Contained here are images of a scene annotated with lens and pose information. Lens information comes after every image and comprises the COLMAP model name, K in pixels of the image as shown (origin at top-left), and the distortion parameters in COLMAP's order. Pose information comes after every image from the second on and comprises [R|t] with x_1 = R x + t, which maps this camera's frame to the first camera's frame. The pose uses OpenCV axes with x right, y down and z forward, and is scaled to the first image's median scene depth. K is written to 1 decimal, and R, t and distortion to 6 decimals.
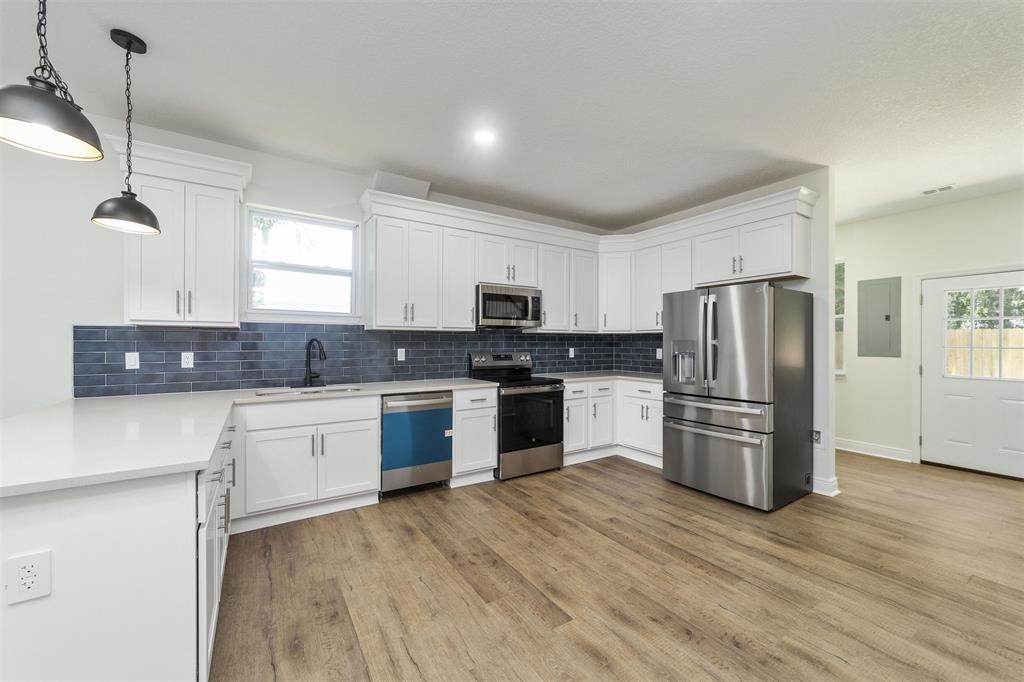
lens RADIAL K [[394.0, 0, 510.2], [0, 394.0, 340.4], [0, 0, 1]] dist [-0.016983, 0.007703]
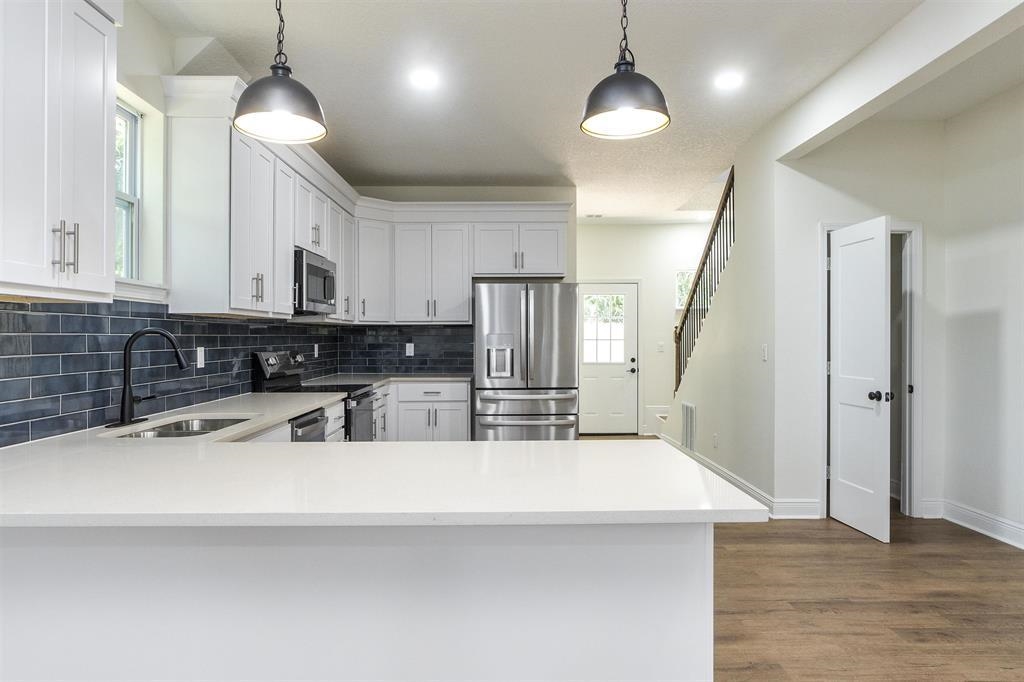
lens RADIAL K [[643.3, 0, 507.3], [0, 643.3, 340.2], [0, 0, 1]] dist [-0.022549, 0.016895]
pose [[0.536062, -0.006145, 0.844156, -0.887522], [-0.002449, 0.999958, 0.008834, 0.001529], [-0.844175, -0.006803, 0.536024, 0.126767]]
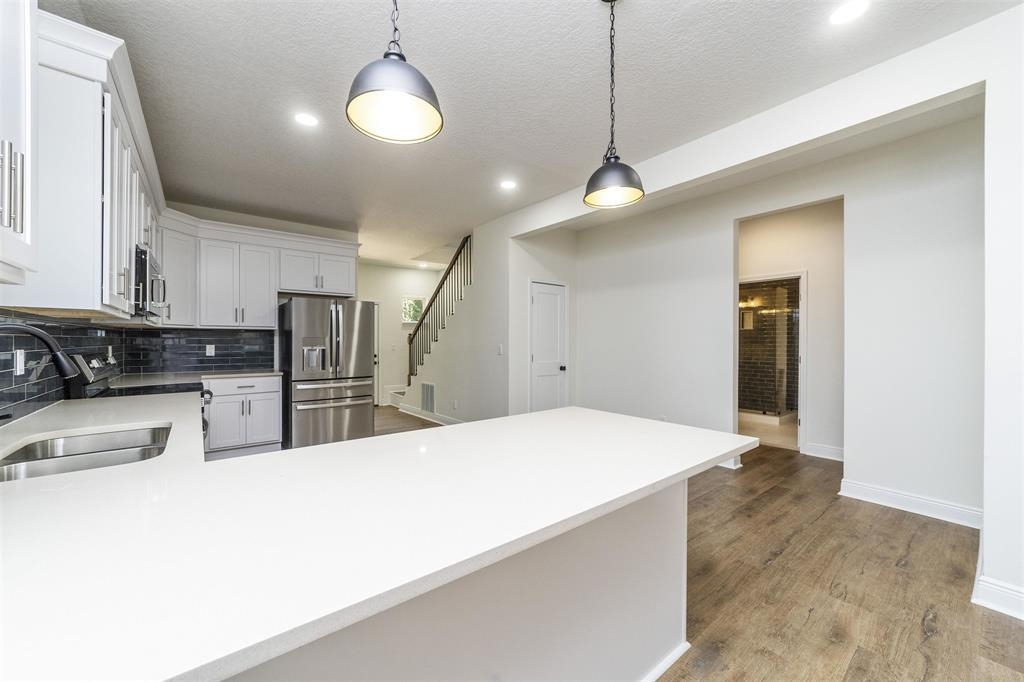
lens RADIAL K [[394.0, 0, 510.2], [0, 394.0, 340.4], [0, 0, 1]] dist [-0.016983, 0.007703]
pose [[-0.098371, 0.000422, 0.995150, -0.860410], [-0.008379, 0.999964, -0.001253, 0.006021], [-0.995115, -0.008462, -0.098364, 0.492456]]
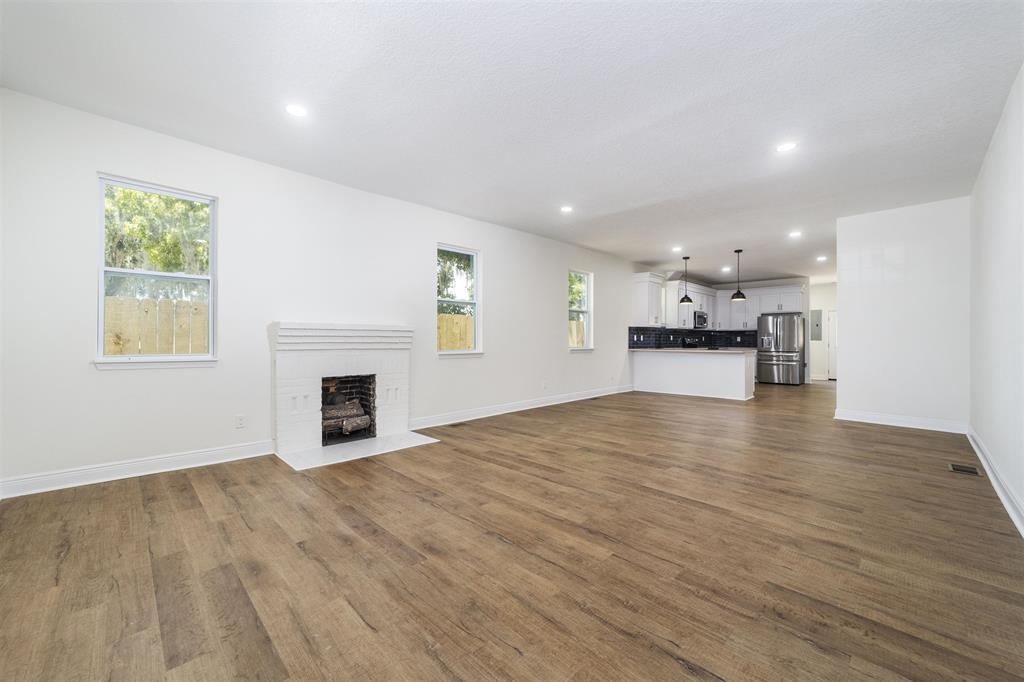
lens RADIAL K [[401.4, 0, 506.8], [0, 401.4, 344.5], [0, 0, 1]] dist [-0.018116, 0.008694]
pose [[0.979783, 0.000744, 0.200062, -2.035684], [-0.003975, 0.999868, 0.015750, 0.045332], [-0.200024, -0.016227, 0.979657, -1.516884]]
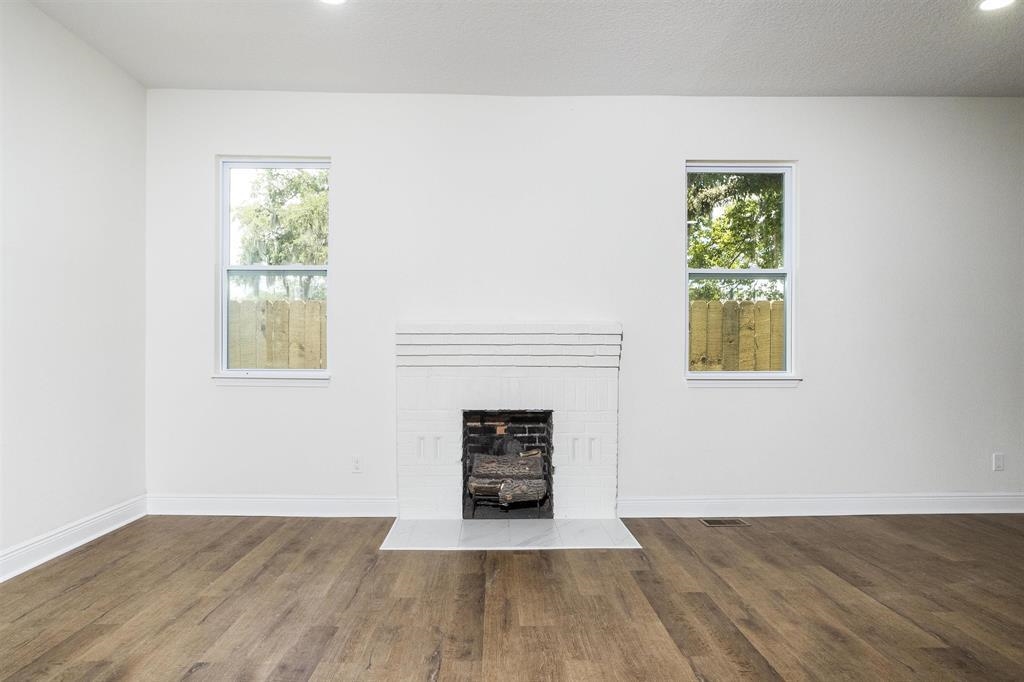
lens RADIAL K [[643.3, 0, 507.3], [0, 643.3, 340.2], [0, 0, 1]] dist [-0.022549, 0.016895]
pose [[0.850866, -0.007662, -0.525327, -1.633298], [0.000397, 0.999903, -0.013941, 0.048868], [0.525383, 0.011653, 0.850786, -1.243303]]
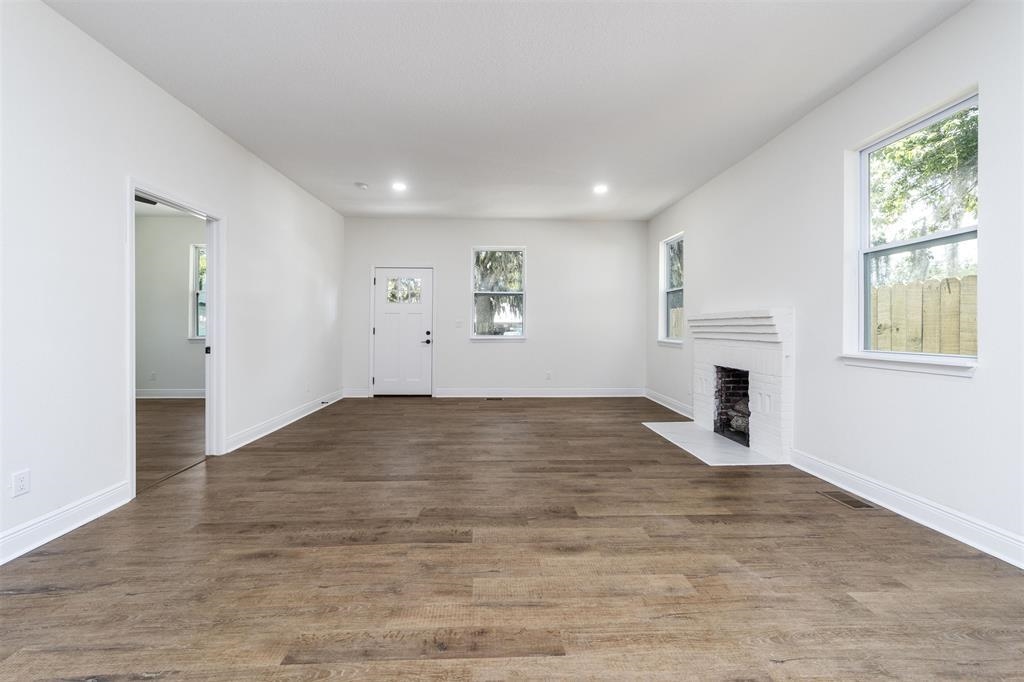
lens RADIAL K [[400.3, 0, 508.7], [0, 400.3, 330.4], [0, 0, 1]] dist [-0.018721, 0.007845]
pose [[-0.505733, 0.001522, -0.862688, -0.965618], [0.001949, 0.999998, 0.000621, 0.052049], [0.862688, -0.001367, -0.505735, -0.197424]]
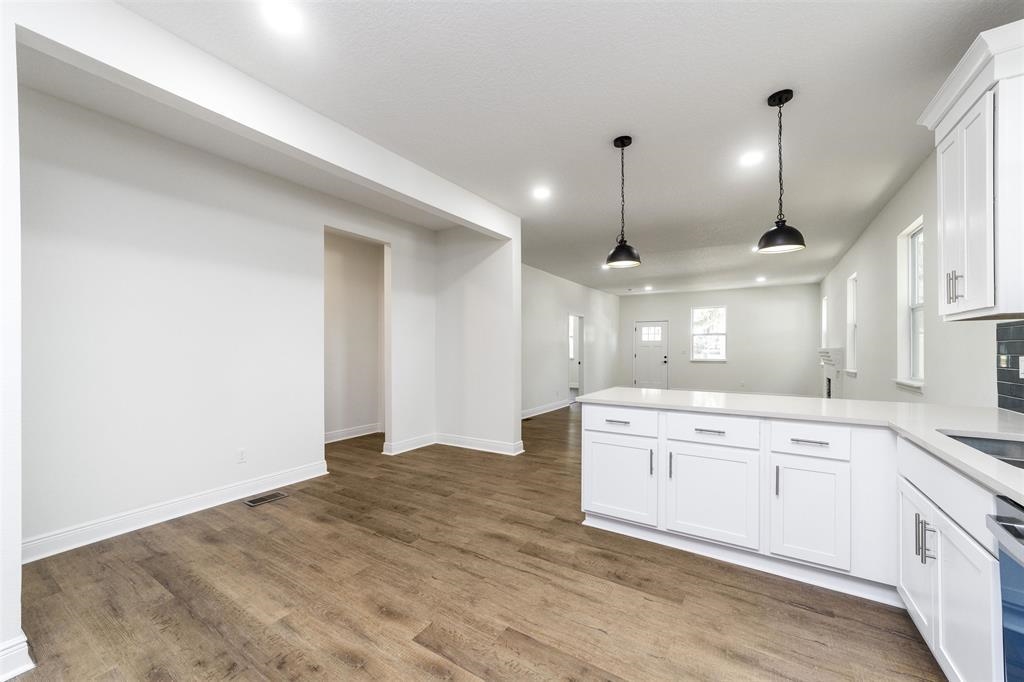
lens RADIAL K [[401.4, 0, 506.8], [0, 401.4, 344.5], [0, 0, 1]] dist [-0.018116, 0.008694]
pose [[-0.910994, -0.004744, -0.412392, 0.177140], [0.001668, 0.999883, -0.015188, 0.014516], [0.412416, -0.014524, -0.910880, 0.996628]]
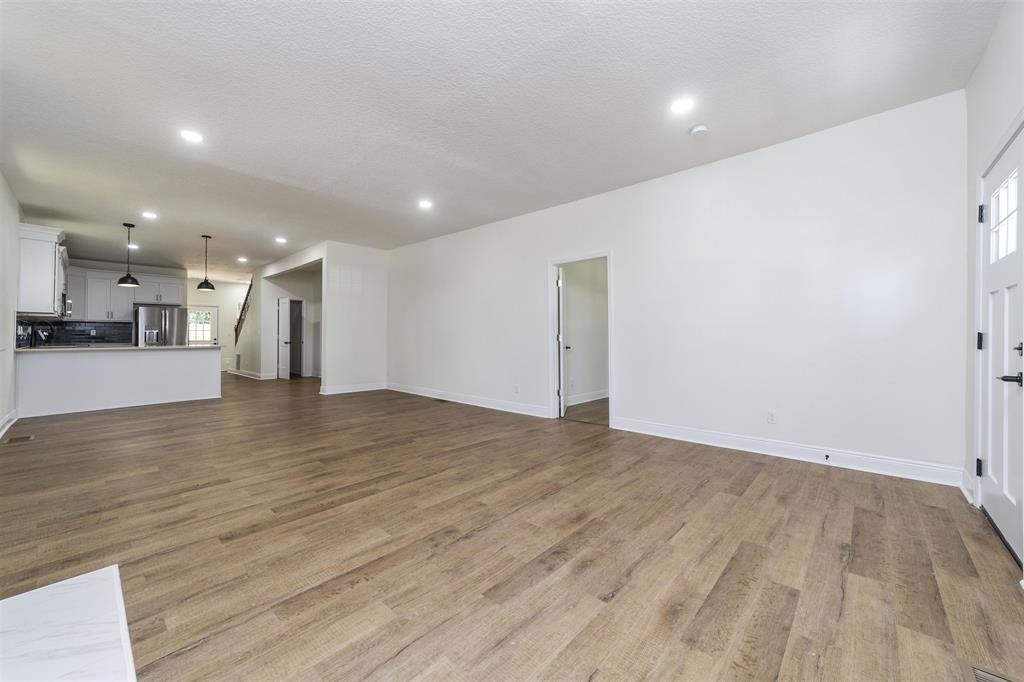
lens RADIAL K [[394.0, 0, 510.2], [0, 394.0, 340.4], [0, 0, 1]] dist [-0.016983, 0.007703]
pose [[-0.252546, -0.012459, 0.967505, -2.631969], [-0.005766, 0.999919, 0.011371, 0.051514], [-0.967568, -0.002707, -0.252597, -0.641336]]
